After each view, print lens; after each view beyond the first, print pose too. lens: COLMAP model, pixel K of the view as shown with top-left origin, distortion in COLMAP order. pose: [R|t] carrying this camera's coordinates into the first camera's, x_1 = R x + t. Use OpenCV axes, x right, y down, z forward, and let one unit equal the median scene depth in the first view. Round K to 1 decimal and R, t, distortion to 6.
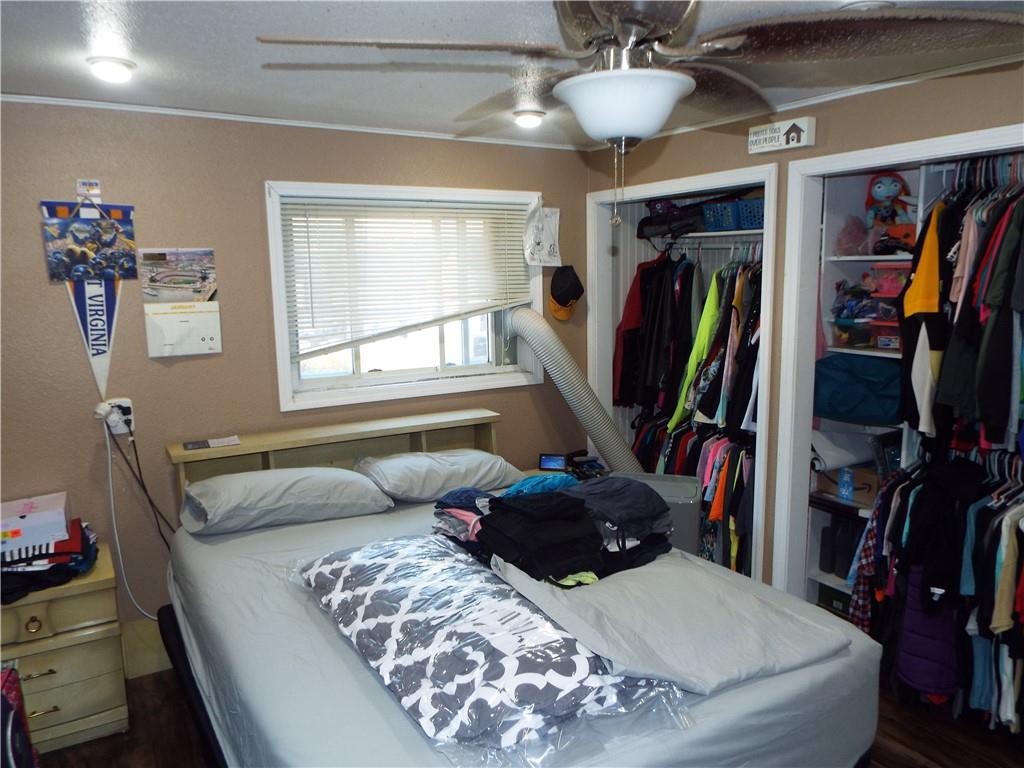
lens RADIAL K [[750.2, 0, 512.0], [0, 750.2, 384.0], [0, 0, 1]] dist [0.006167, 0.002372]
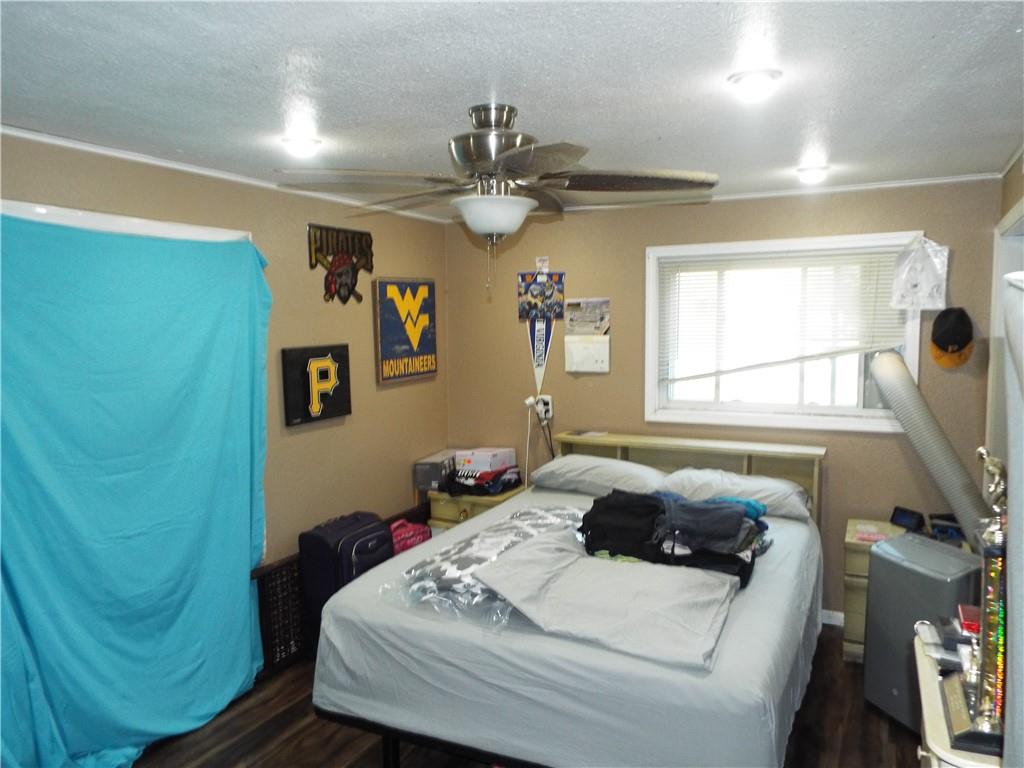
lens RADIAL K [[747.3, 0, 516.4], [0, 747.3, 391.9], [0, 0, 1]] dist [-0.005609, 0.001229]
pose [[0.534840, 0.090183, -0.840127, 0.735750], [-0.124036, 0.991896, 0.027512, -0.022971], [0.835800, 0.089491, 0.541691, 0.108008]]
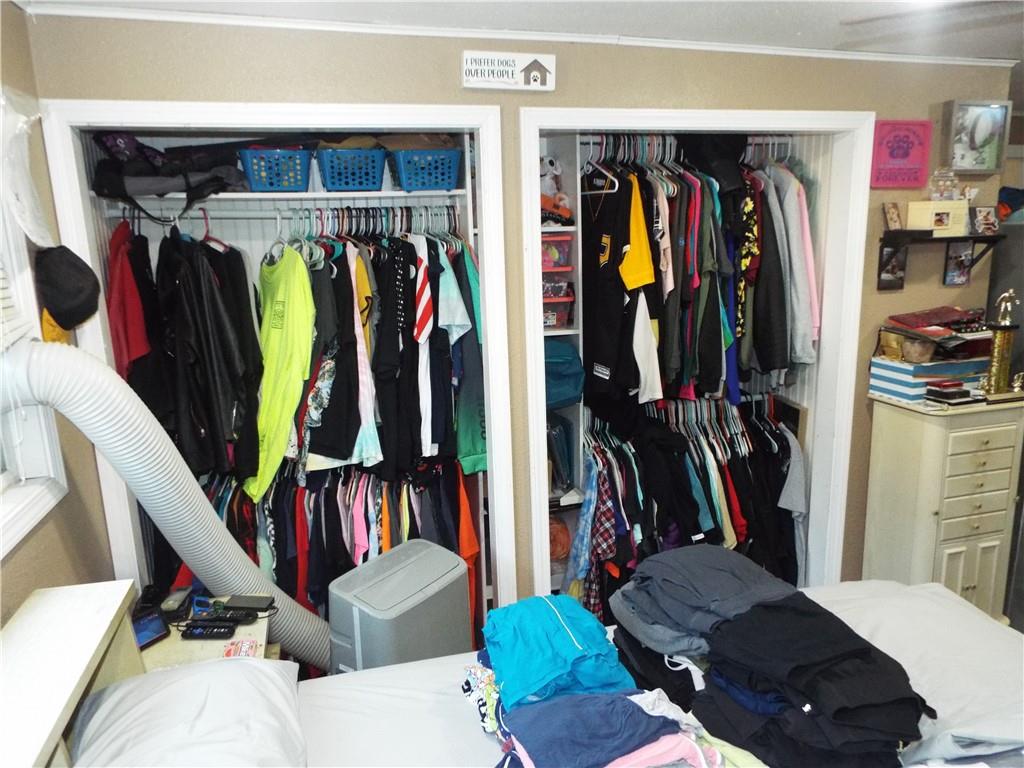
lens RADIAL K [[741.2, 0, 512.0], [0, 741.2, 384.0], [0, 0, 1]] dist [0.003816, 0.005370]
pose [[0.297037, -0.188950, 0.935984, -0.414927], [0.165743, 0.975549, 0.144339, -0.122523], [-0.940371, 0.112259, 0.321091, 0.772993]]
